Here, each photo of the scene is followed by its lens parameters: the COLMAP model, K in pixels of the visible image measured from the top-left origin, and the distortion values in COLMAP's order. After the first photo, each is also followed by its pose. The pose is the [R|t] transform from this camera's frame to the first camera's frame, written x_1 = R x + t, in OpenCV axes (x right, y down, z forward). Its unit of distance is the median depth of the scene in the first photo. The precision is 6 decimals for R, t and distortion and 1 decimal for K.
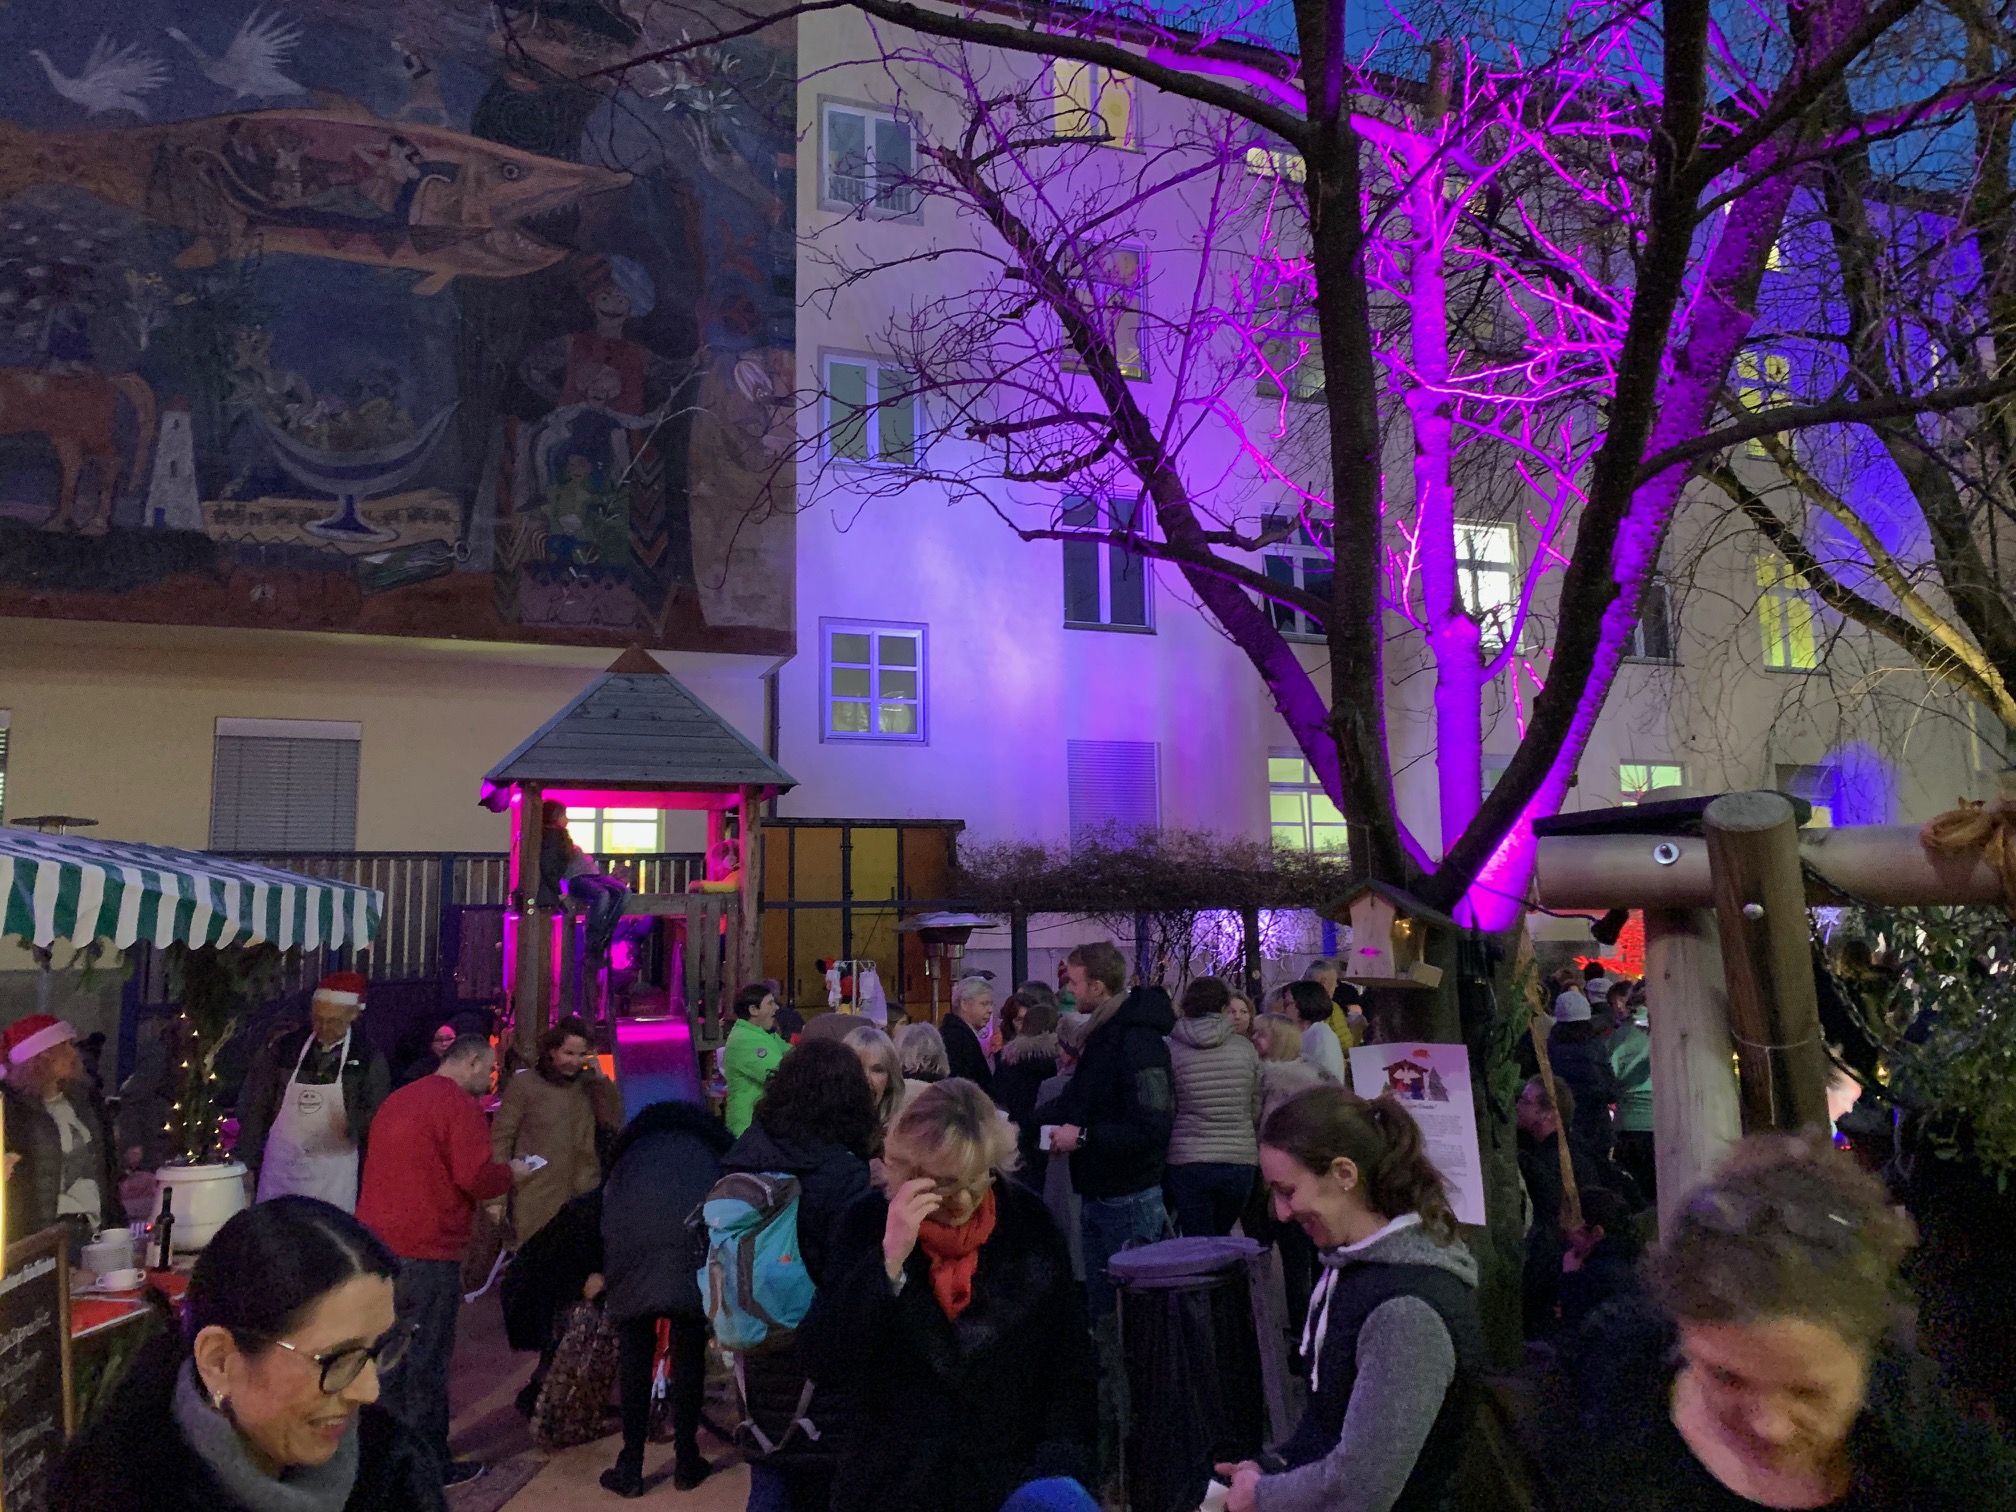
lens RADIAL K [[1522.9, 0, 1007.1], [0, 1522.9, 758.0], [0, 0, 1]] dist [0.004280, -0.005895]
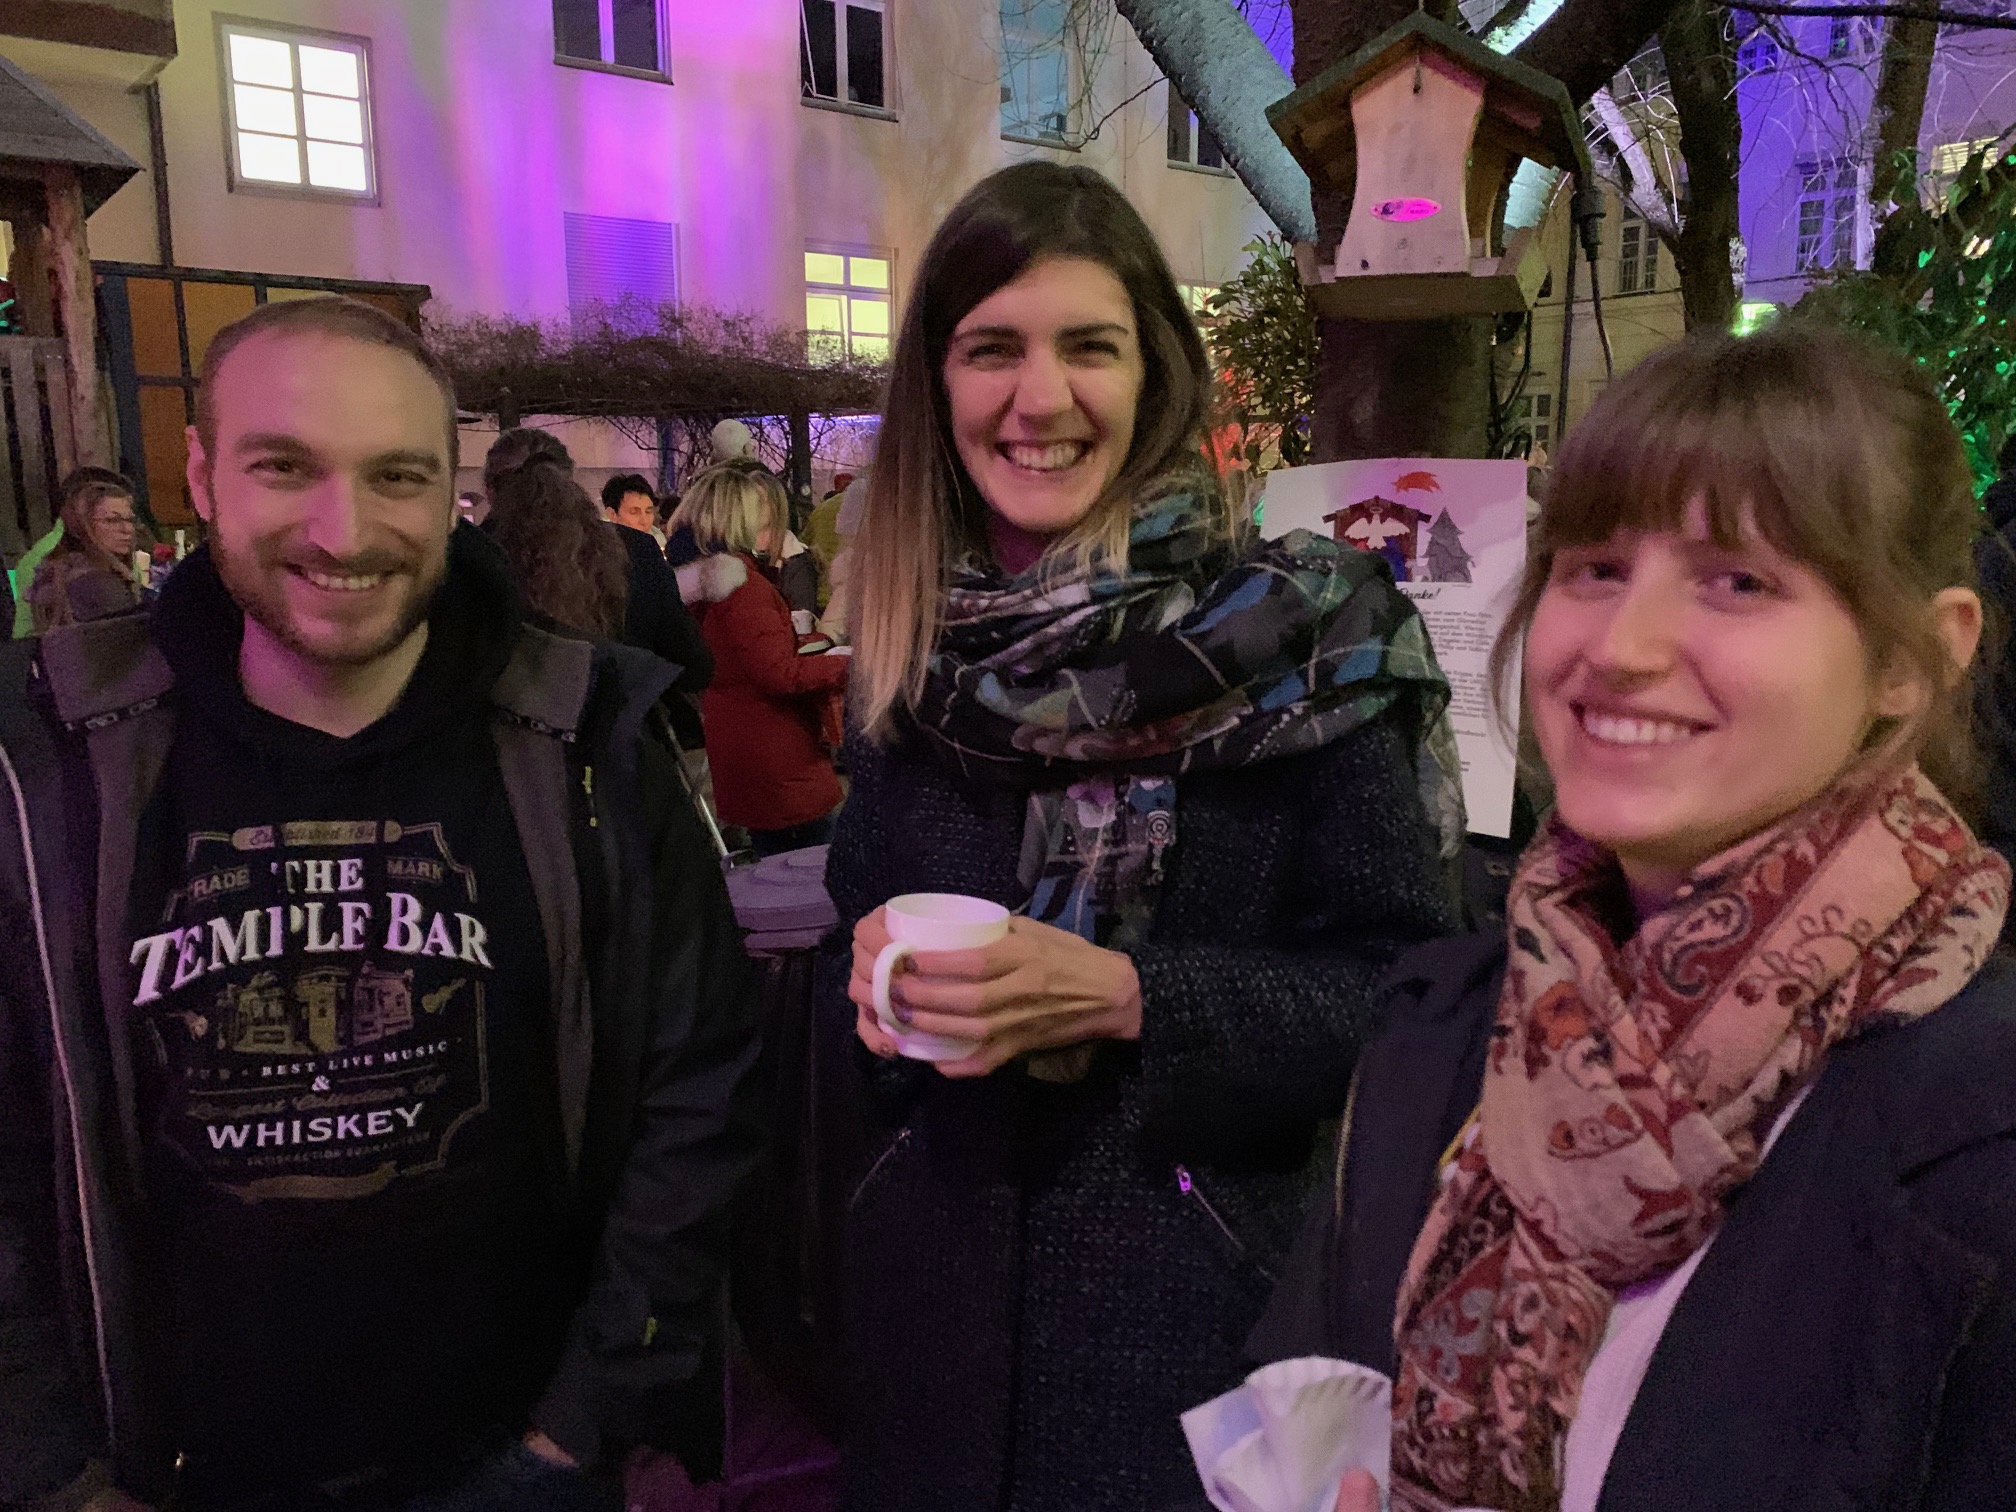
lens RADIAL K [[1522.9, 0, 1004.2], [0, 1522.9, 758.9], [0, 0, 1]] dist [0.004280, -0.005895]
pose [[0.951106, -0.043686, 0.305758, 0.001932], [-0.047951, 0.957059, 0.285900, 0.036297], [-0.305119, -0.286583, 0.908170, 0.145461]]
